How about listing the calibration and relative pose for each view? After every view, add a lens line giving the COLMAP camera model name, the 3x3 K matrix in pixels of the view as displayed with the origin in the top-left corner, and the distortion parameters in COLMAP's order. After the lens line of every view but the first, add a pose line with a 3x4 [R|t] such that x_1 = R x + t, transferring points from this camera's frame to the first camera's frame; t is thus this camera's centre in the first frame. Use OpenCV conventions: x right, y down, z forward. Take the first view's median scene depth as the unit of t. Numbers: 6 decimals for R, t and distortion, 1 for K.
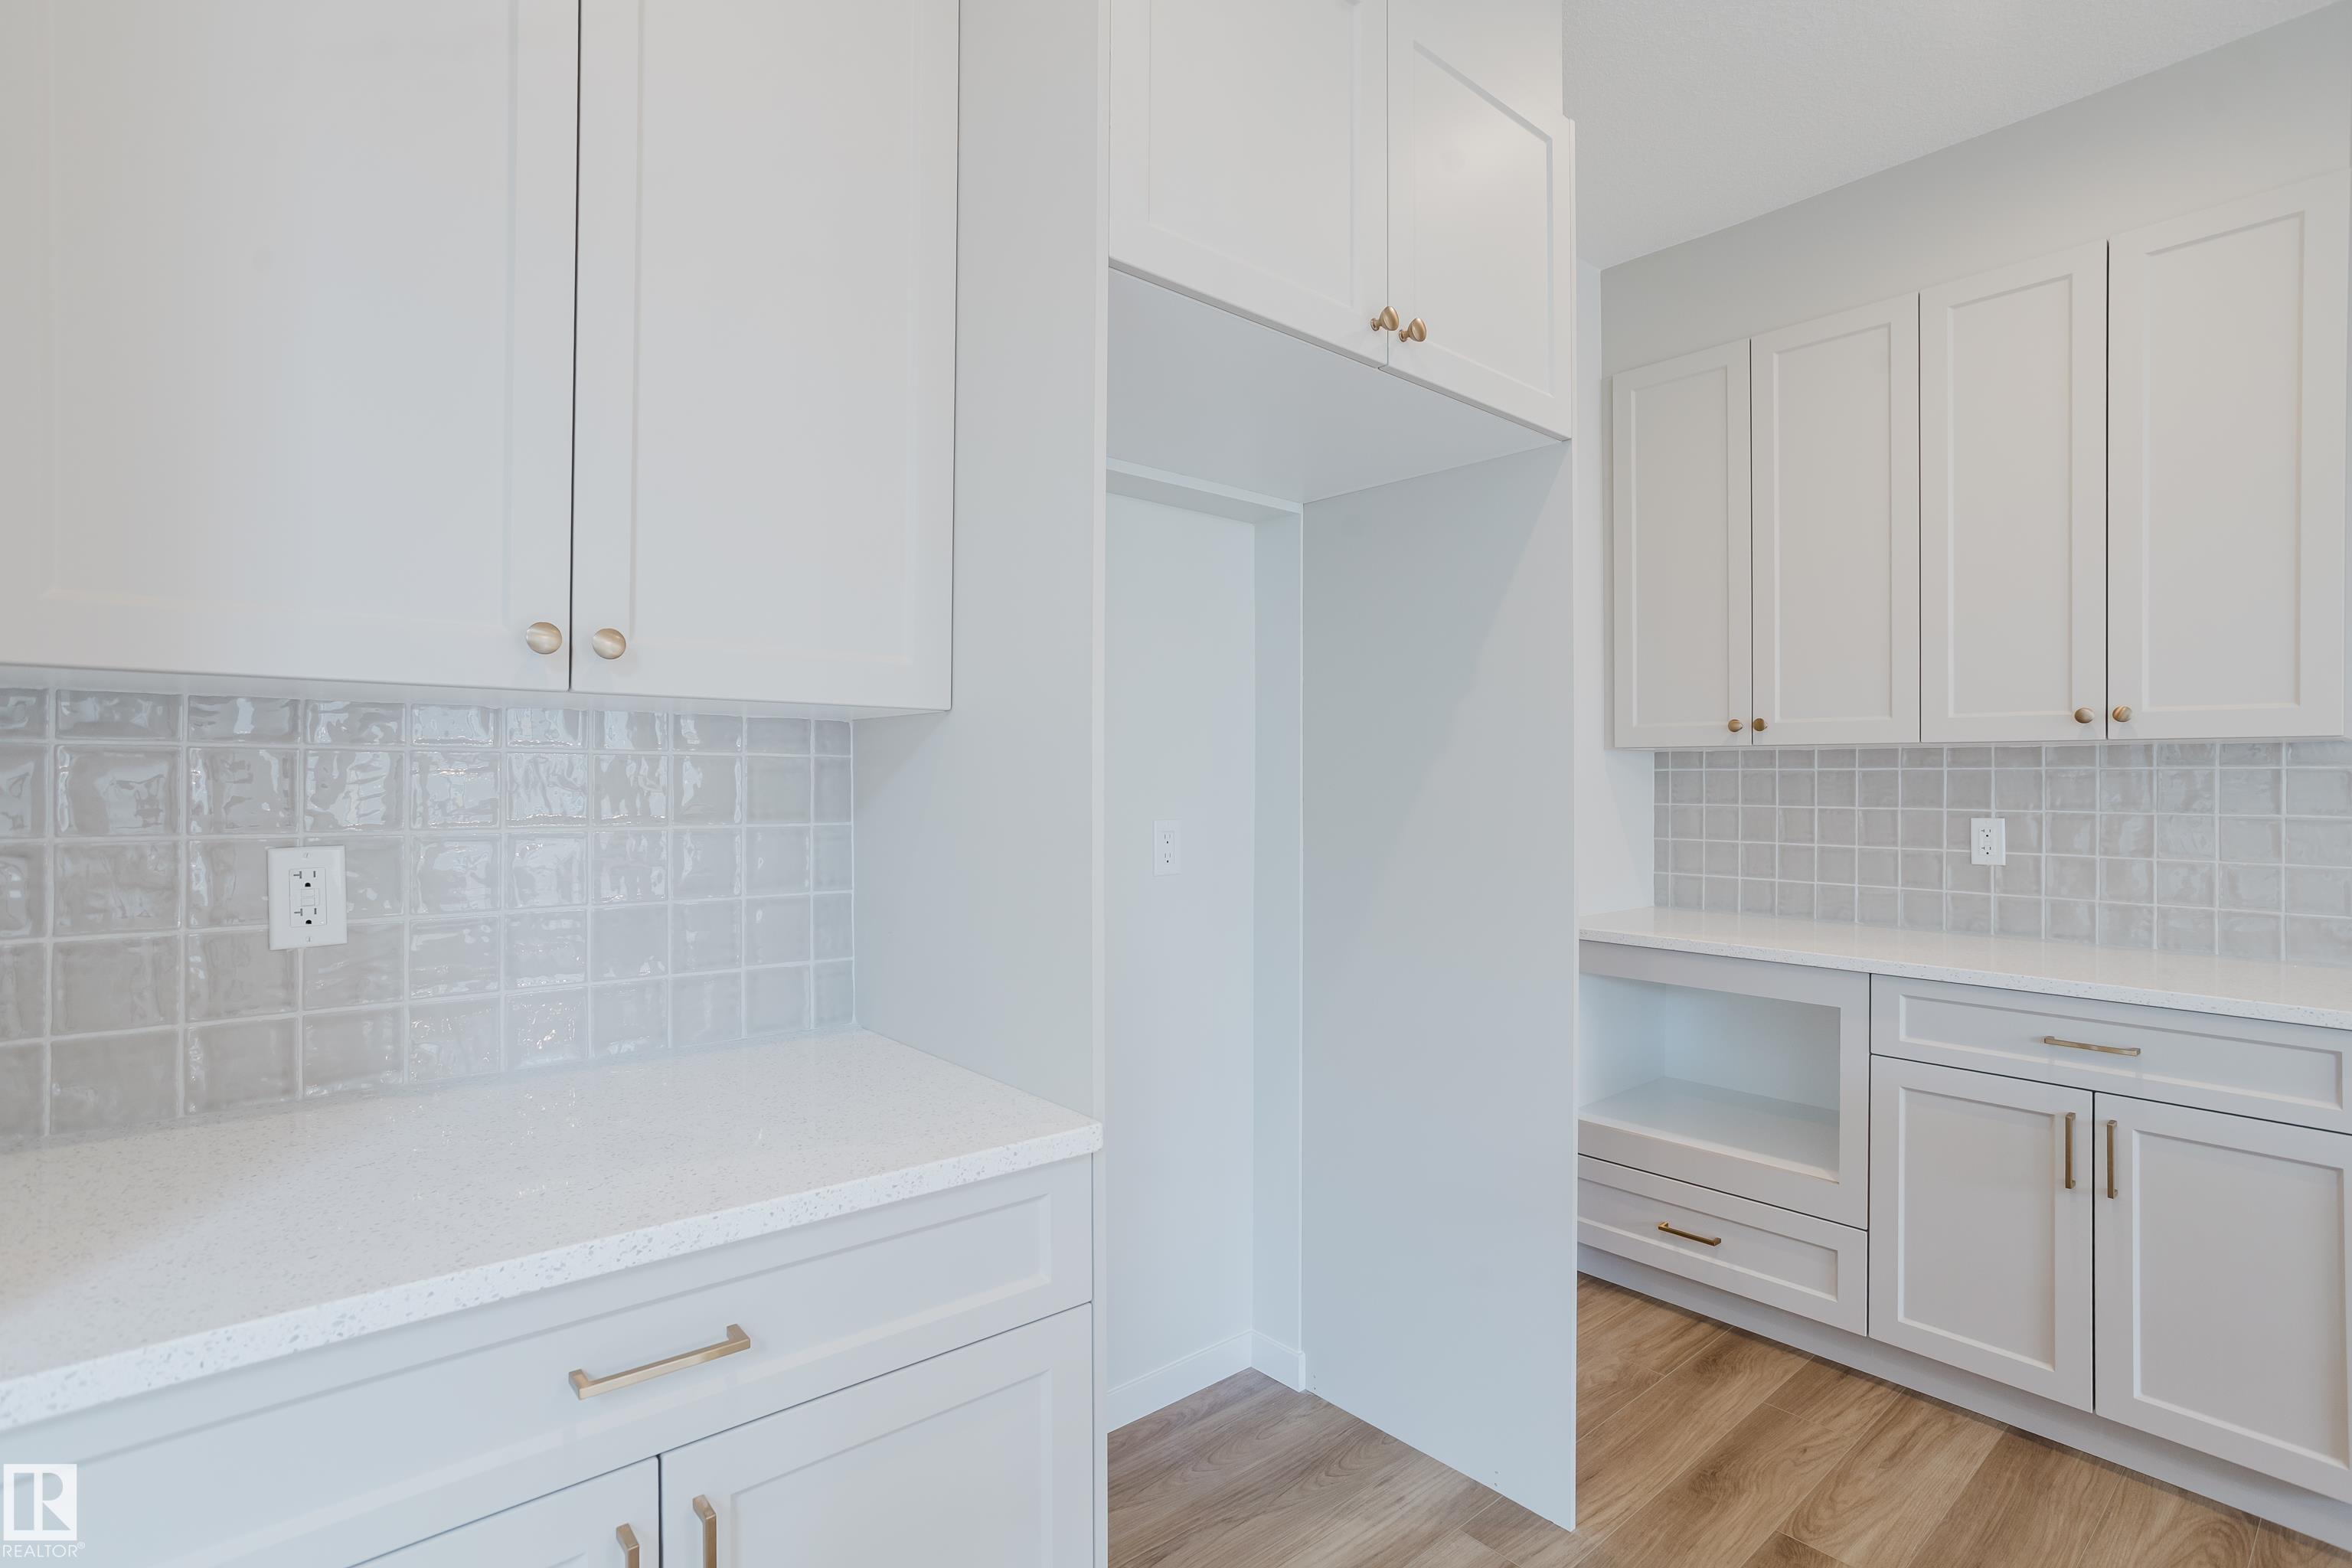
lens RADIAL K [[1134.6, 0, 1185.4], [0, 1134.6, 780.9], [0, 0, 1]] dist [-0.049144, 0.028990]
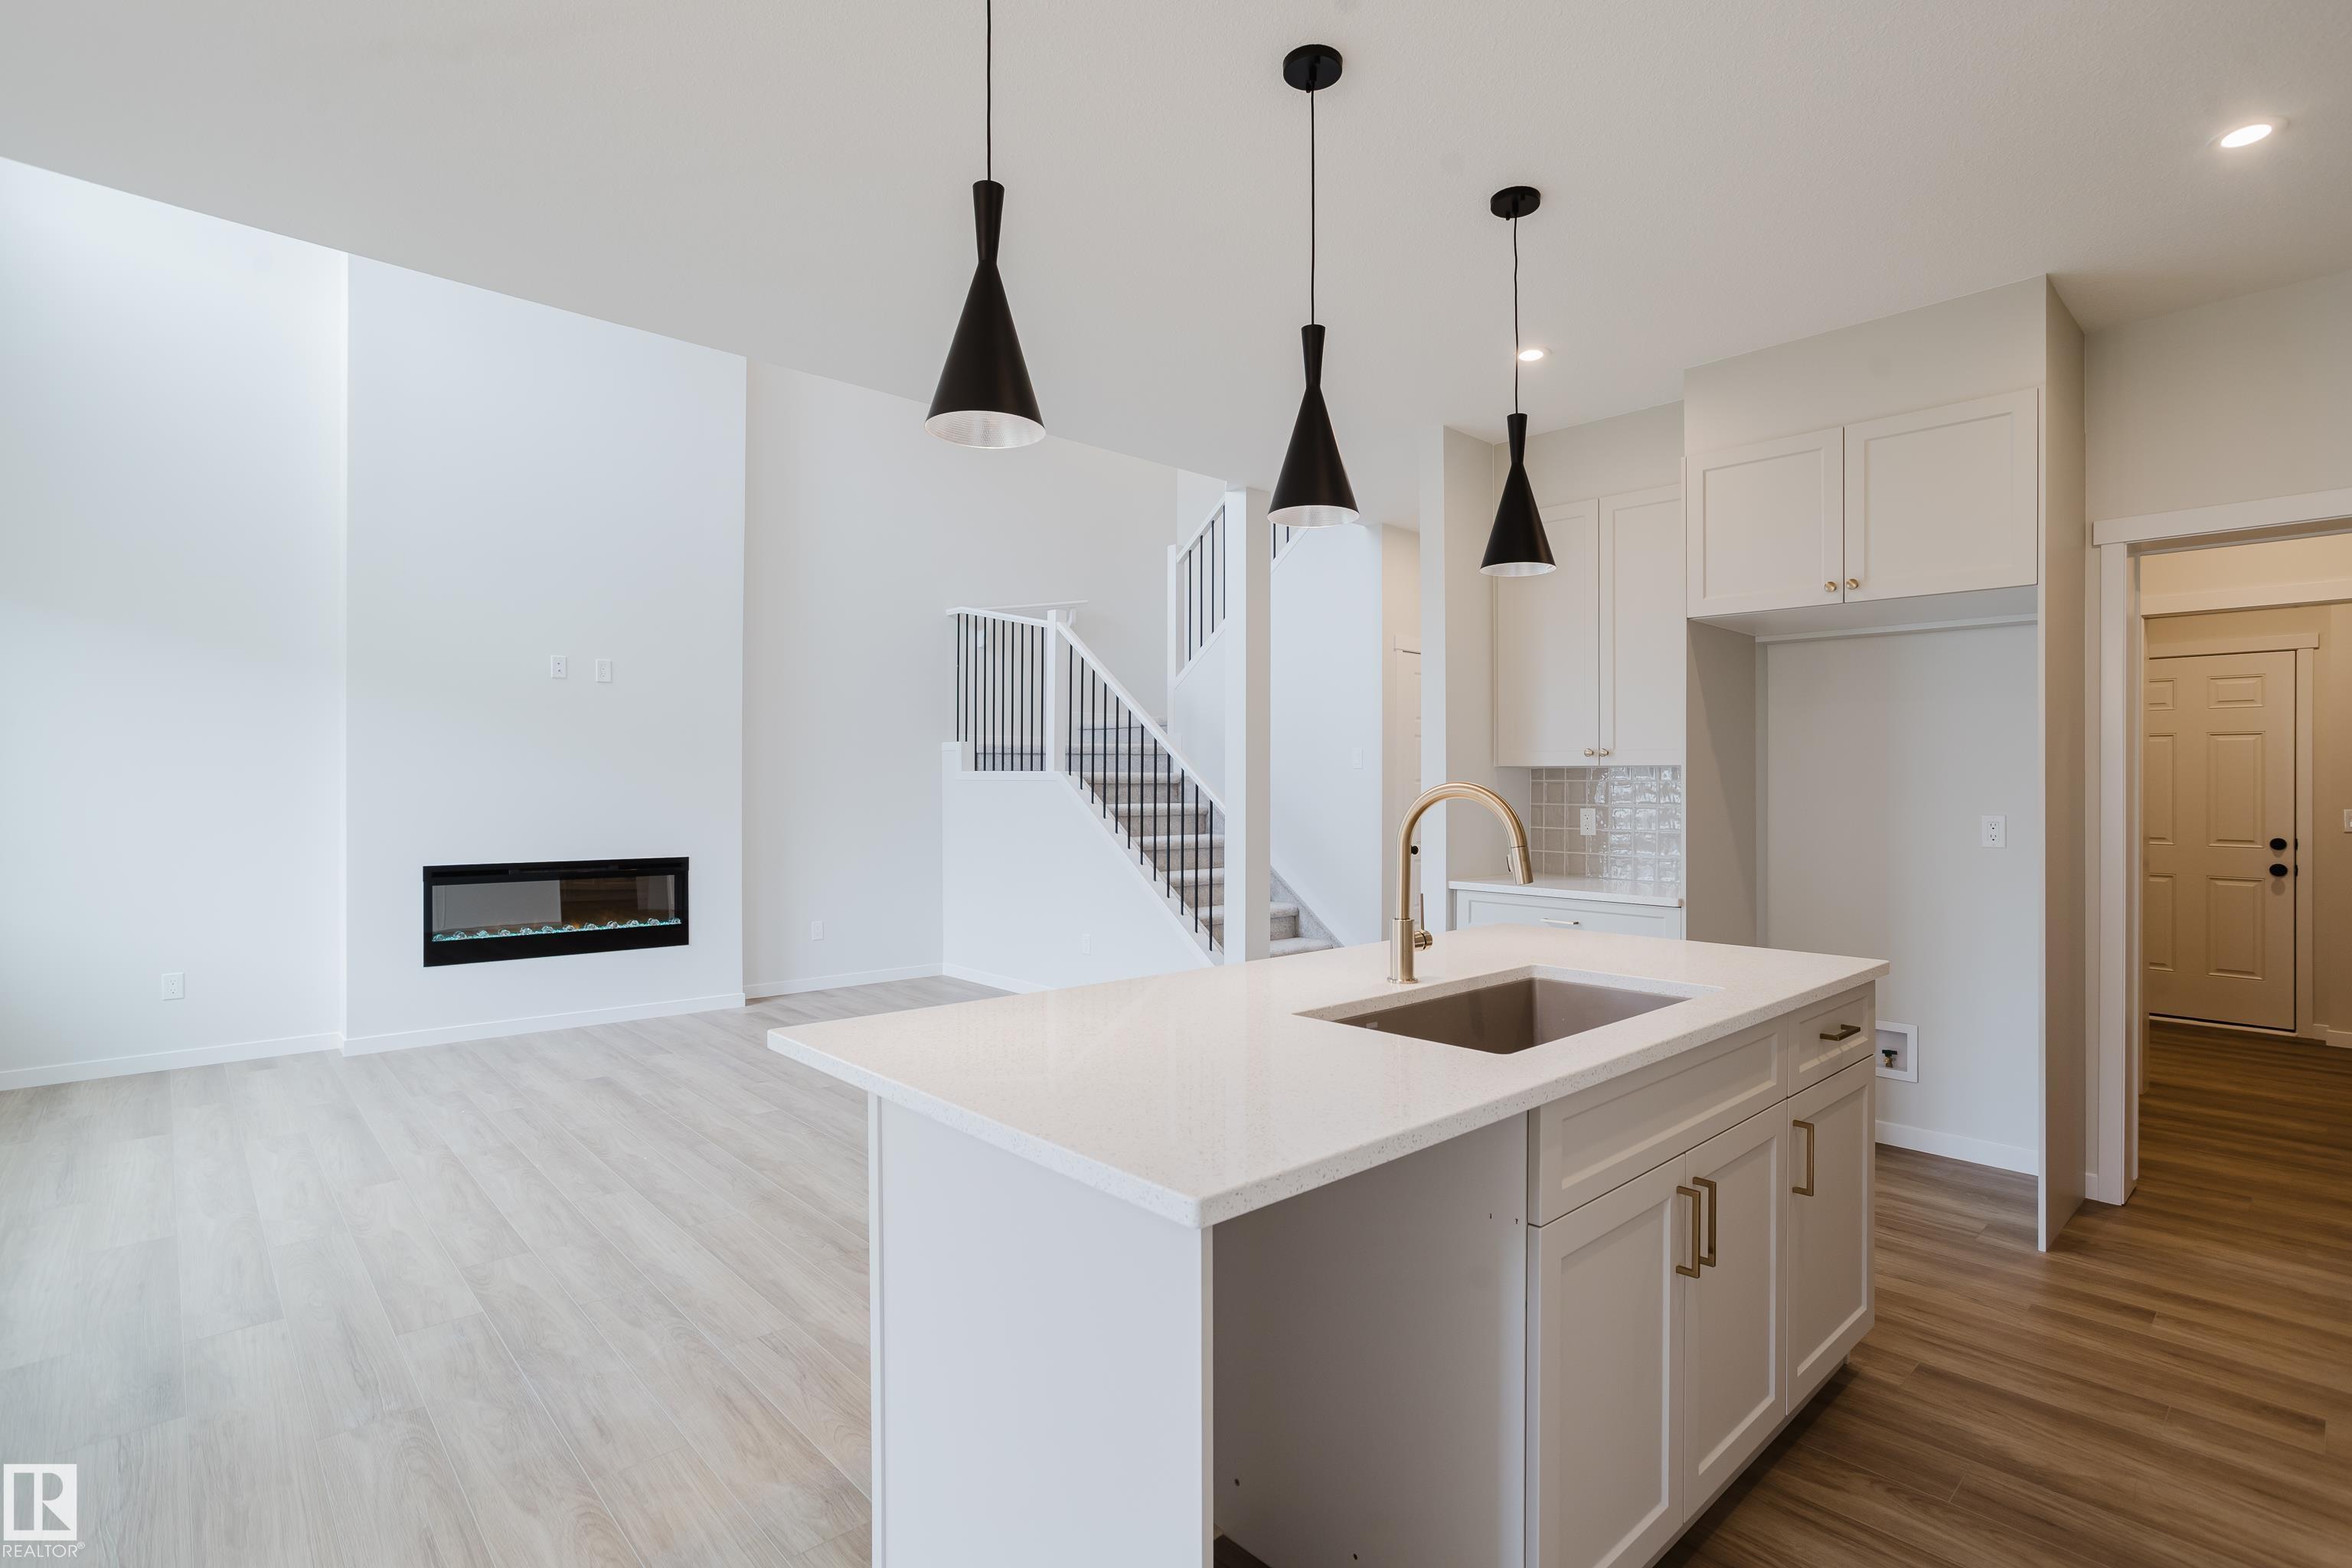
lens RADIAL K [[1134.6, 0, 1185.4], [0, 1134.6, 780.9], [0, 0, 1]] dist [-0.049144, 0.028990]
pose [[0.035611, -0.009033, -0.999325, 1.593369], [-0.005095, 0.999945, -0.009220, 0.005168], [0.999353, 0.005420, 0.035563, -0.258228]]
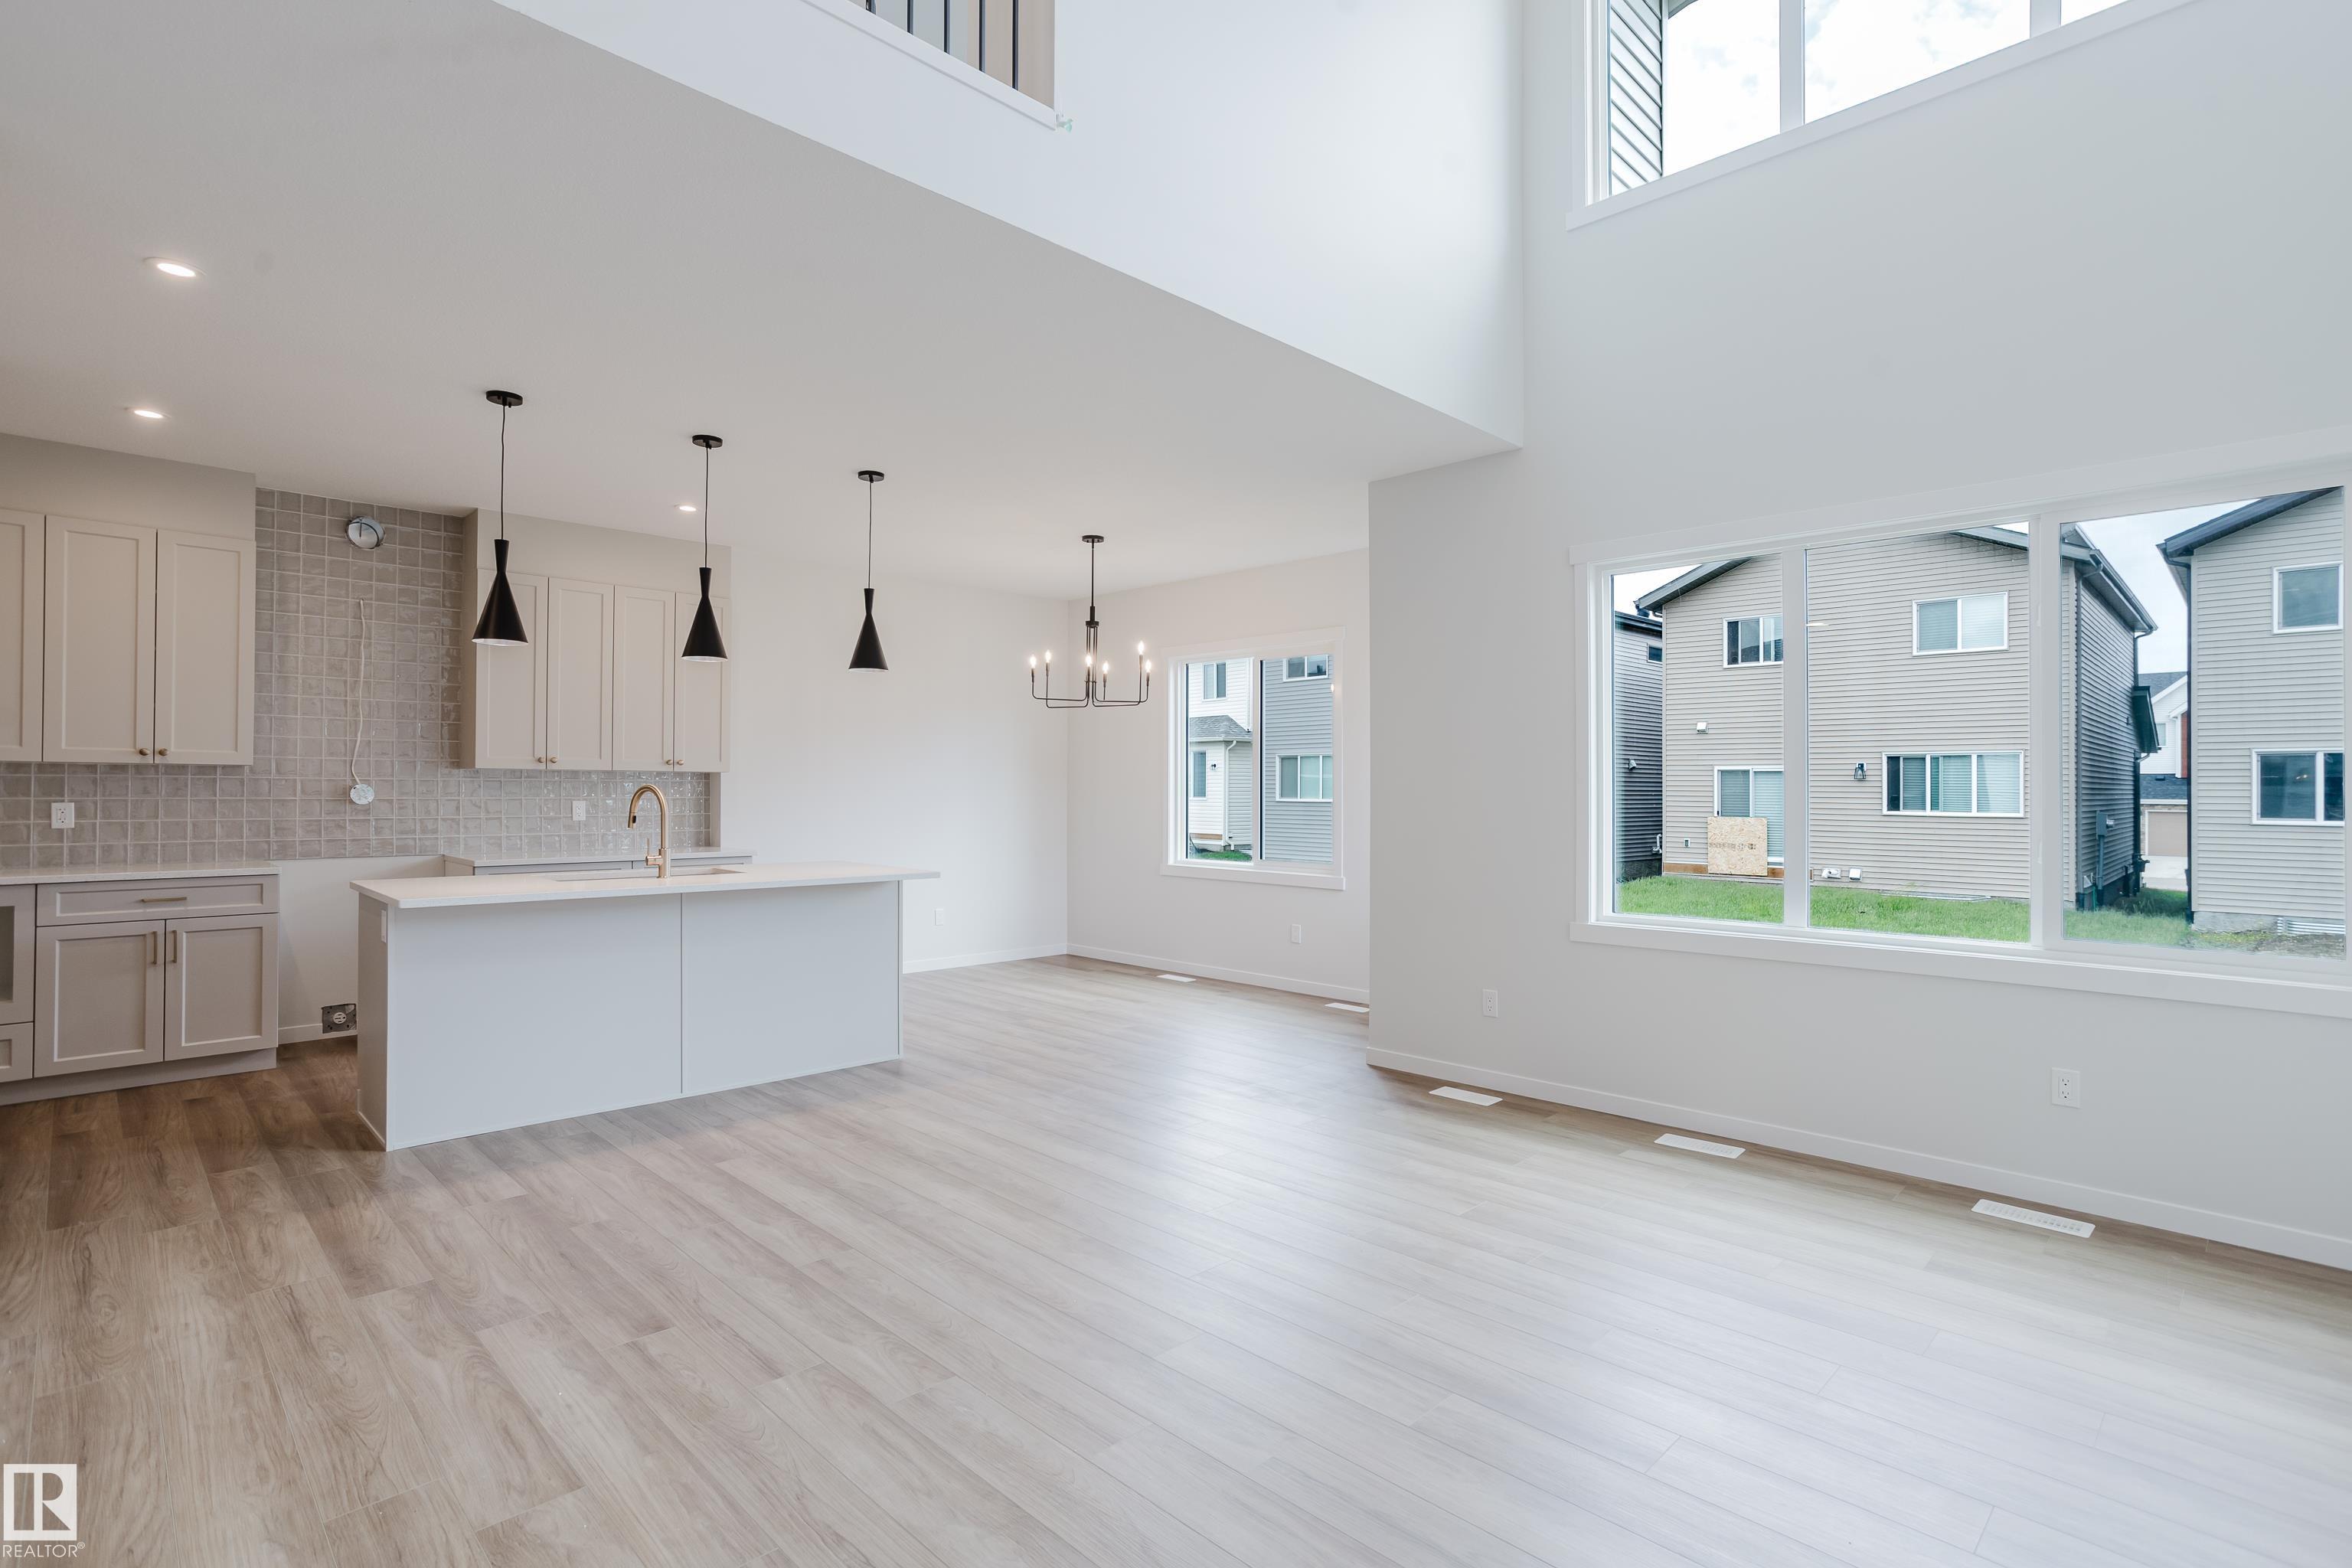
lens RADIAL K [[1128.4, 0, 1183.9], [0, 1128.4, 769.6], [0, 0, 1]] dist [-0.048958, 0.028983]
pose [[-0.071133, 0.010688, 0.997410, -1.431153], [-0.005949, 0.999920, -0.011139, -0.013259], [-0.997449, -0.006726, -0.071064, -0.825464]]
